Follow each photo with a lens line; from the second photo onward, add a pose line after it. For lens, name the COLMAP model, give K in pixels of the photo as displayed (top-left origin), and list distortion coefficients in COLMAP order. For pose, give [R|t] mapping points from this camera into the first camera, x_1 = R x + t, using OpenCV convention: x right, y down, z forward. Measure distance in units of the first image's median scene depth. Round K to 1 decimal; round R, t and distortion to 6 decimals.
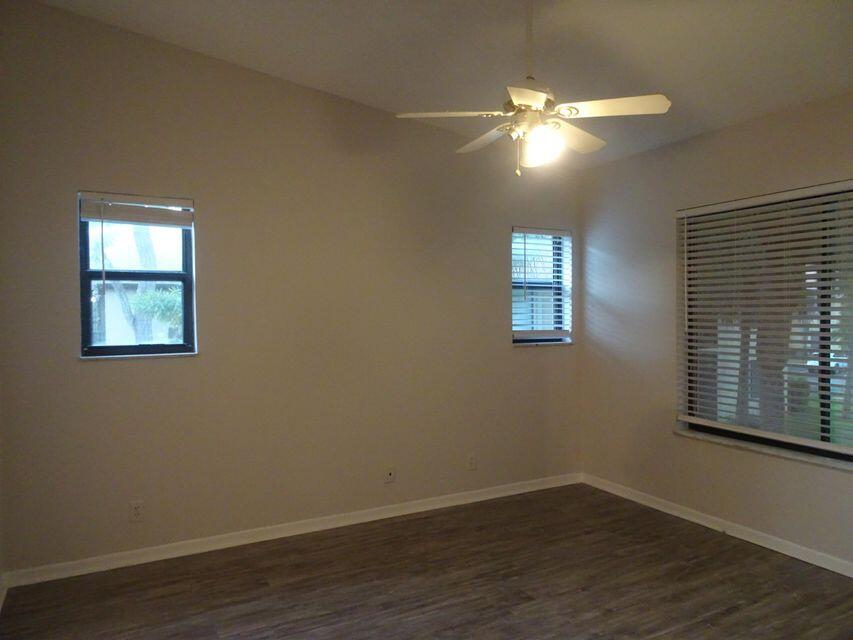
lens RADIAL K [[603.8, 0, 426.5], [0, 603.8, 320.0], [0, 0, 1]] dist [0.008980, 0.002115]
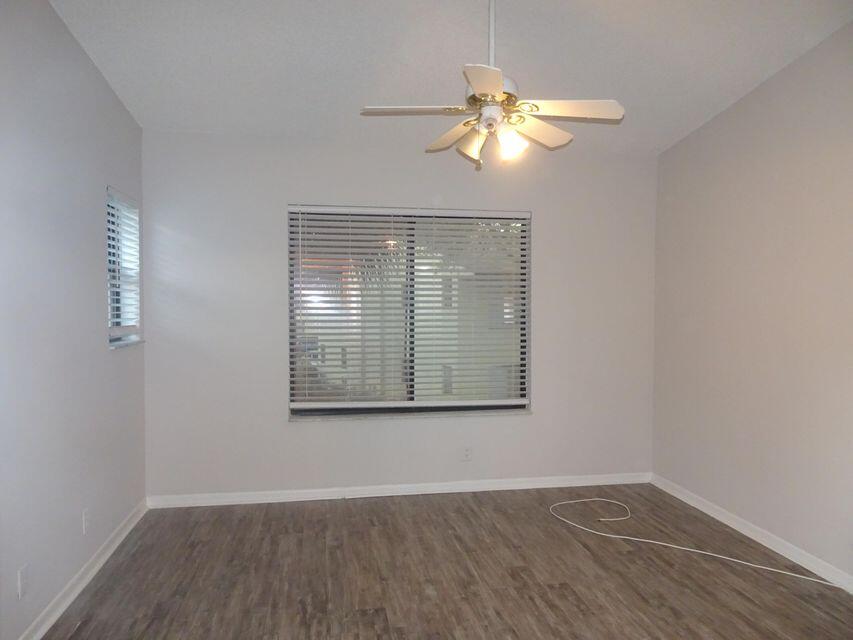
lens RADIAL K [[603.8, 0, 426.5], [0, 603.8, 320.0], [0, 0, 1]] dist [0.008980, 0.002115]
pose [[0.337464, -0.020027, 0.941125, -0.558087], [0.019608, 0.999706, 0.014242, 0.008856], [-0.941134, 0.013648, 0.337758, 0.525210]]
